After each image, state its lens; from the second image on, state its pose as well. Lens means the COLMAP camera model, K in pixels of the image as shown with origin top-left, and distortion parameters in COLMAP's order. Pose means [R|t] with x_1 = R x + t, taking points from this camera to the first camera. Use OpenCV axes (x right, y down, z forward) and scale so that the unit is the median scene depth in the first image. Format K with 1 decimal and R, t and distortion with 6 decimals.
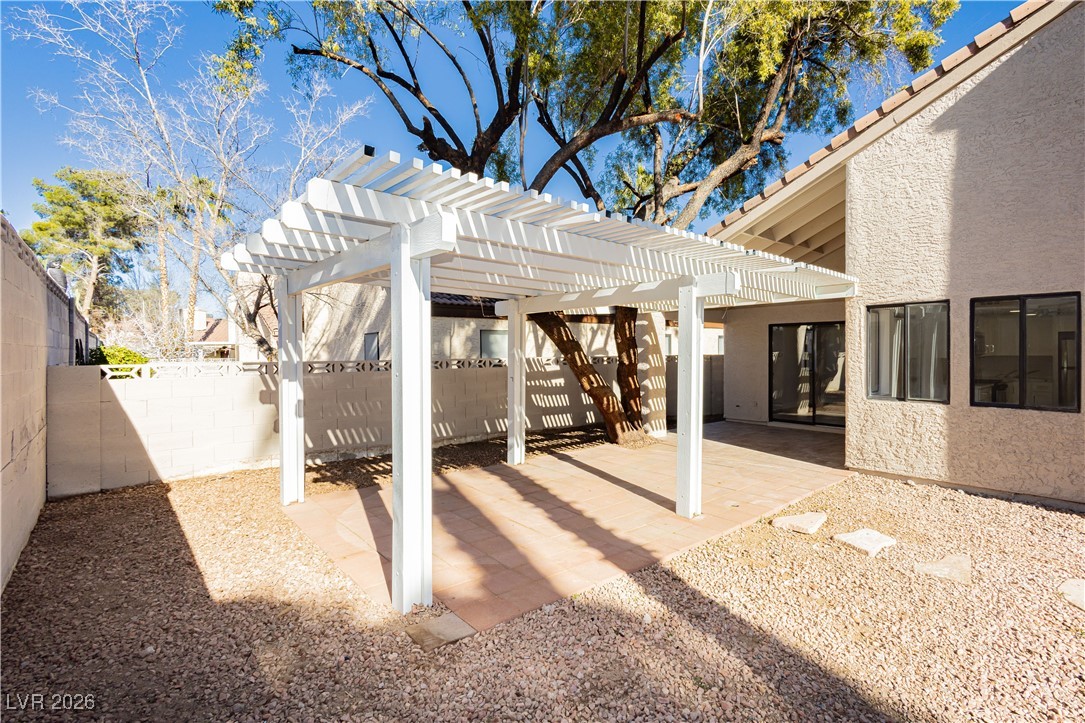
lens RADIAL K [[498.3, 0, 563.0], [0, 498.3, 353.7], [0, 0, 1]] dist [0.008982, -0.001037]
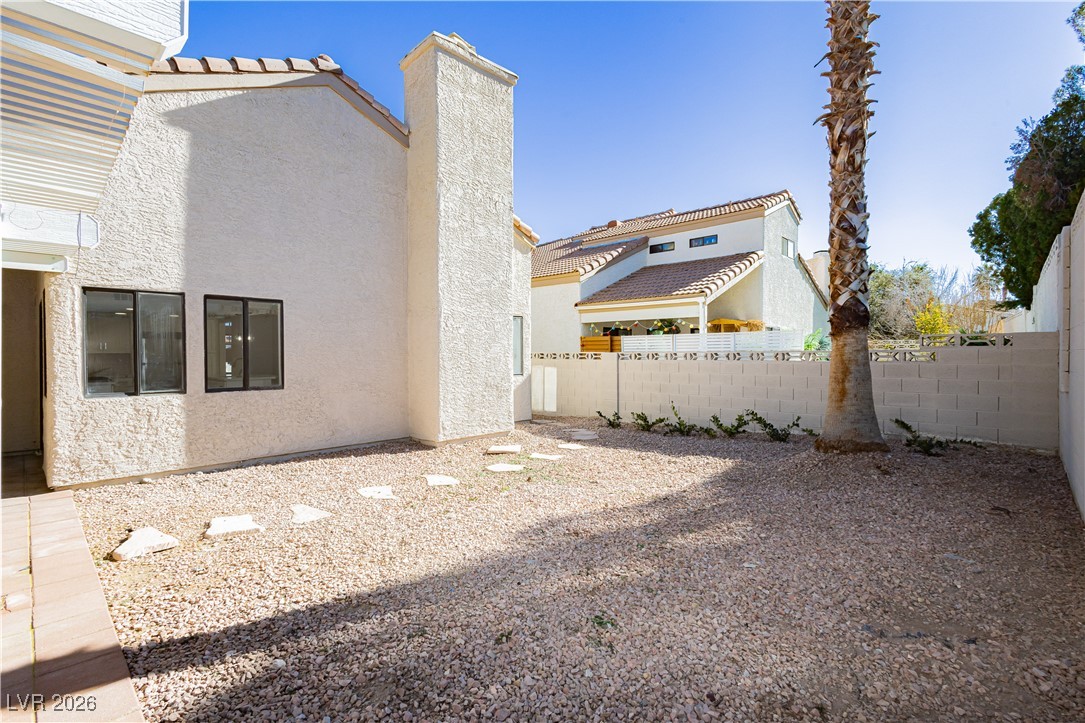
lens RADIAL K [[509.3, 0, 542.3], [0, 509.3, 359.3], [0, 0, 1]] dist [0.006657, -0.002856]
pose [[-0.080713, -0.005713, 0.996721, -0.328992], [0.008494, 0.999943, 0.006419, 0.028104], [-0.996701, 0.008984, -0.080660, 0.328650]]
